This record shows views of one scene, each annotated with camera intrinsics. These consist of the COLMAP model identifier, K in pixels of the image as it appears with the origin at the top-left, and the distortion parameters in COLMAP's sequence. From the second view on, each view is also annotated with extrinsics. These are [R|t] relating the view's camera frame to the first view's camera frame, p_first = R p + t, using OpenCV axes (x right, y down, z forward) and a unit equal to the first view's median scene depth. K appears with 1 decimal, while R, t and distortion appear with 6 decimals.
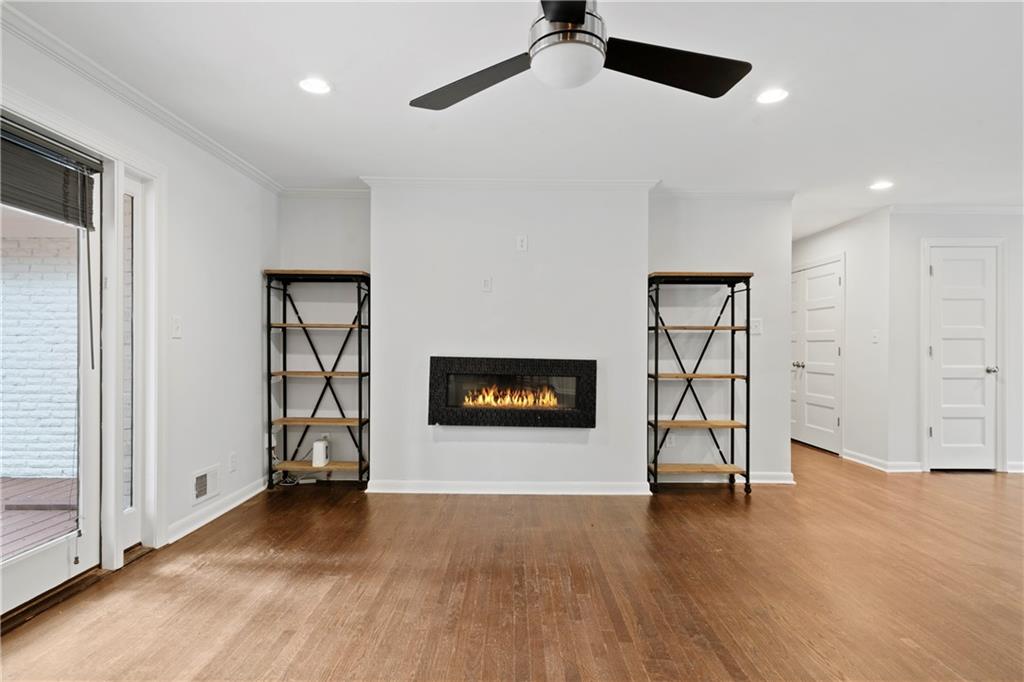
lens RADIAL K [[527.6, 0, 509.6], [0, 527.6, 343.2], [0, 0, 1]] dist [0.001012, 0.000286]
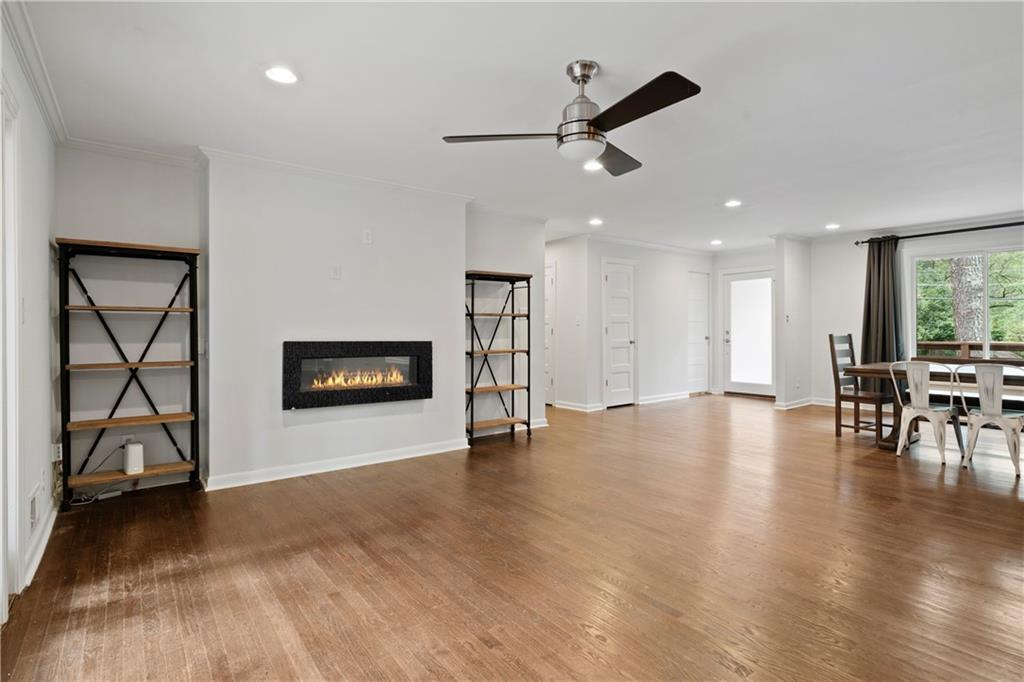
lens RADIAL K [[514.5, 0, 516.5], [0, 514.5, 328.9], [0, 0, 1]] dist [-0.001645, -0.000020]
pose [[0.792651, -0.008990, 0.609610, -0.372409], [0.005021, 0.999954, 0.008218, -0.004347], [-0.609655, -0.003453, 0.792659, -0.035581]]
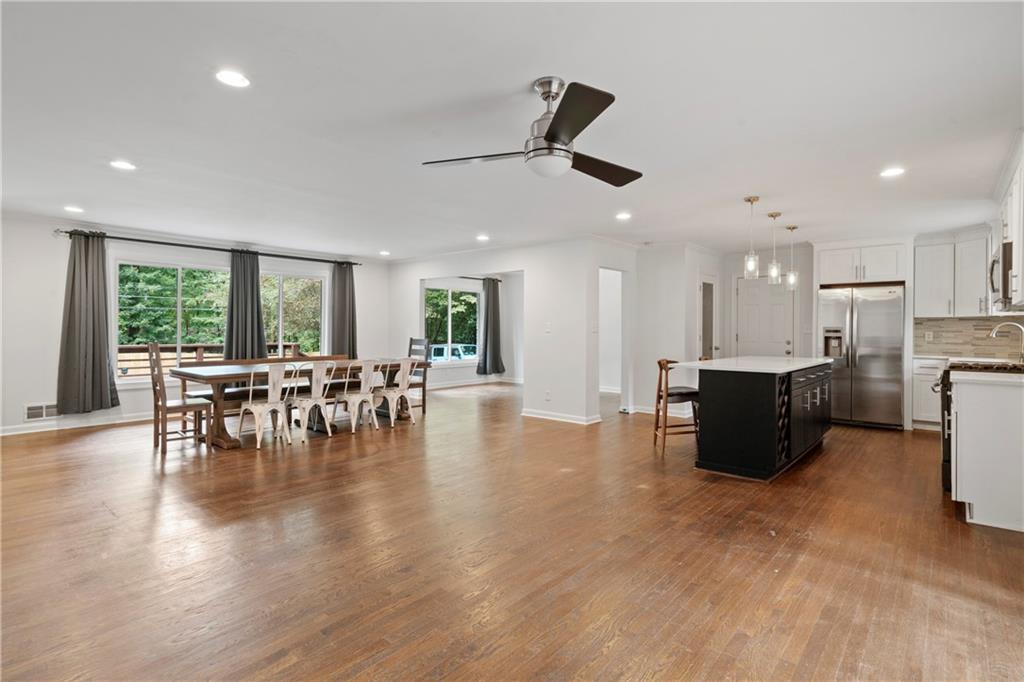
lens RADIAL K [[502.5, 0, 509.7], [0, 502.5, 328.6], [0, 0, 1]] dist [0.001241, 0.000410]
pose [[-0.754971, -0.009605, 0.655688, -0.303783], [-0.014091, 0.999899, -0.001578, -0.014736], [-0.655607, -0.010431, -0.755030, 0.828534]]
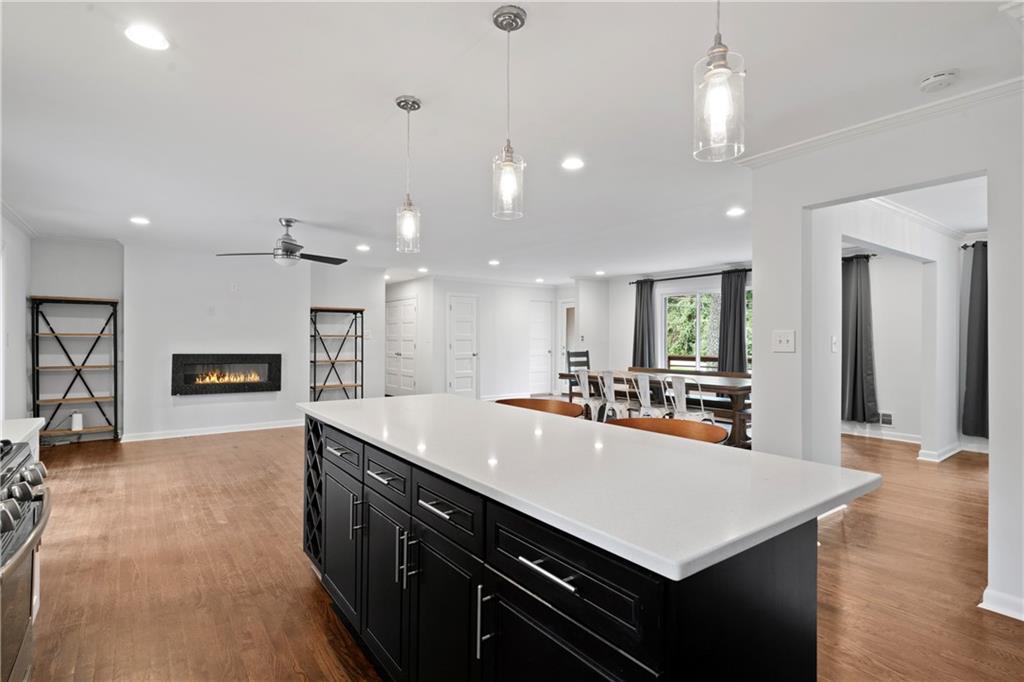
lens RADIAL K [[503.5, 0, 514.3], [0, 503.5, 340.5], [0, 0, 1]] dist [0.000888, 0.000191]
pose [[0.794543, -0.005603, 0.607182, -0.242204], [-0.001890, 0.999930, 0.011700, -0.035074], [-0.607205, -0.010444, 0.794476, -0.839279]]
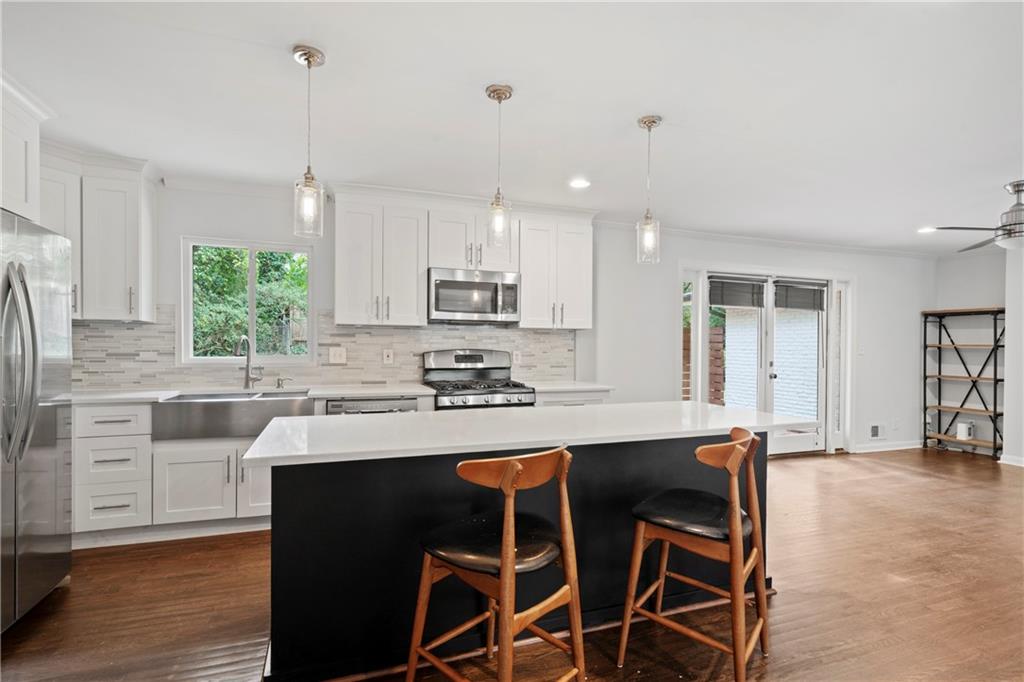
lens RADIAL K [[501.5, 0, 512.7], [0, 501.5, 355.2], [0, 0, 1]] dist [0.000140, -0.000015]
pose [[0.339392, 0.013146, -0.940553, 0.534090], [-0.000004, 0.999902, 0.013974, -0.026046], [0.940645, -0.004739, 0.339359, -0.672674]]
